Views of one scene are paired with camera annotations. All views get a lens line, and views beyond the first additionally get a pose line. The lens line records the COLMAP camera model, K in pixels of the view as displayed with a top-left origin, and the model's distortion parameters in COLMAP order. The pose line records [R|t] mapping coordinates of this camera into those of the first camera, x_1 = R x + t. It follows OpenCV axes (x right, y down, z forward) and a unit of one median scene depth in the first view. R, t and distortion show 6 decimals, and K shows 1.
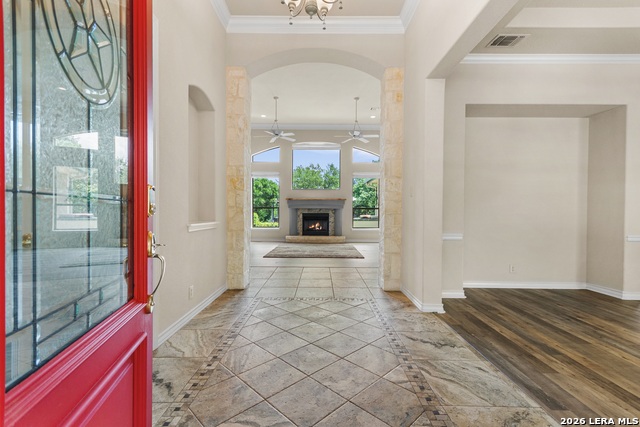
lens RADIAL K [[286.4, 0, 319.6], [0, 286.4, 212.0], [0, 0, 1]] dist [0.008752, -0.001683]
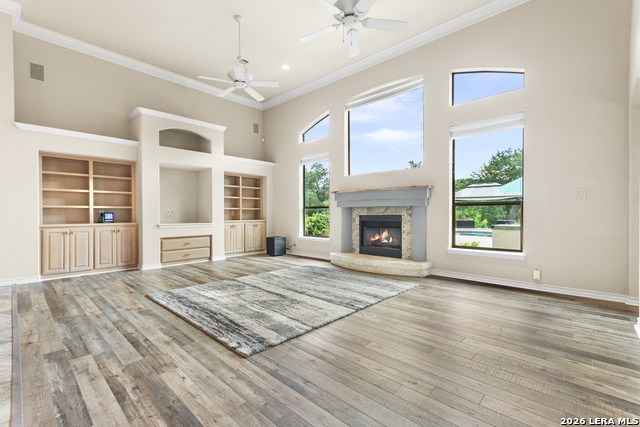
lens RADIAL K [[286.4, 0, 317.2], [0, 286.4, 214.5], [0, 0, 1]] dist [0.008752, -0.001683]
pose [[0.723509, -0.005997, -0.690289, 0.279290], [0.008796, 0.999961, 0.000533, 0.001819], [0.690259, -0.006457, 0.723533, 0.522317]]
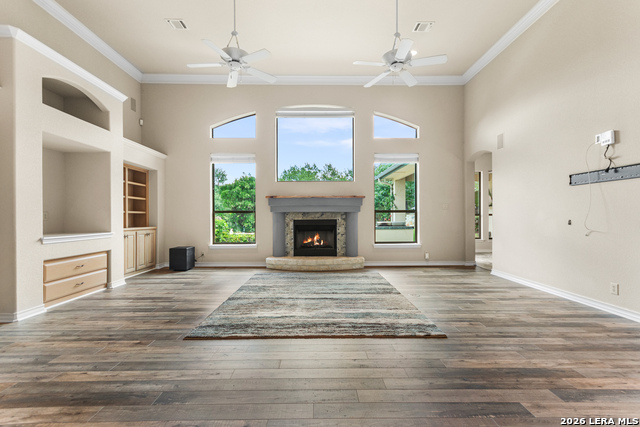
lens RADIAL K [[286.4, 0, 317.5], [0, 286.4, 215.7], [0, 0, 1]] dist [0.008752, -0.001683]
pose [[0.999922, -0.010846, 0.006160, -0.012315], [0.010871, 0.999933, -0.003983, -0.001739], [-0.006116, 0.004049, 0.999973, 0.385482]]
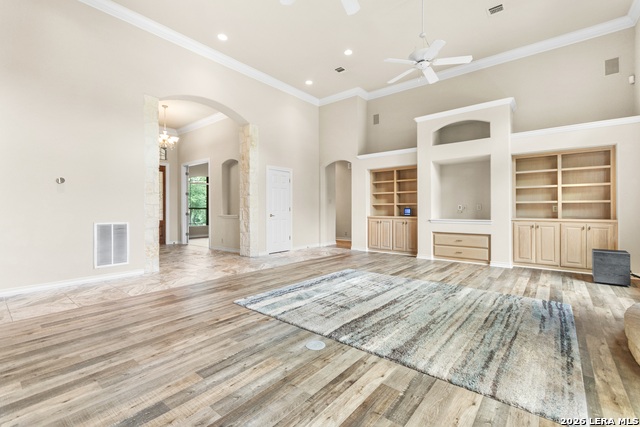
lens RADIAL K [[286.4, 0, 322.3], [0, 286.4, 212.0], [0, 0, 1]] dist [0.008752, -0.001683]
pose [[-0.632261, 0.001286, -0.774754, 0.283171], [-0.002491, 0.999990, 0.003692, 0.001891], [0.774751, 0.004264, -0.632252, 0.909801]]
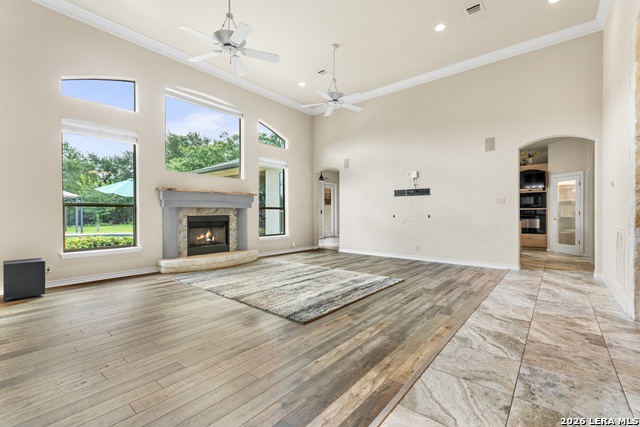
lens RADIAL K [[286.4, 0, 318.6], [0, 286.4, 214.8], [0, 0, 1]] dist [0.008752, -0.001683]
pose [[0.641422, -0.010947, 0.767110, -0.321466], [0.004639, 0.999935, 0.010390, -0.002626], [-0.767174, -0.003106, 0.641431, 0.452448]]
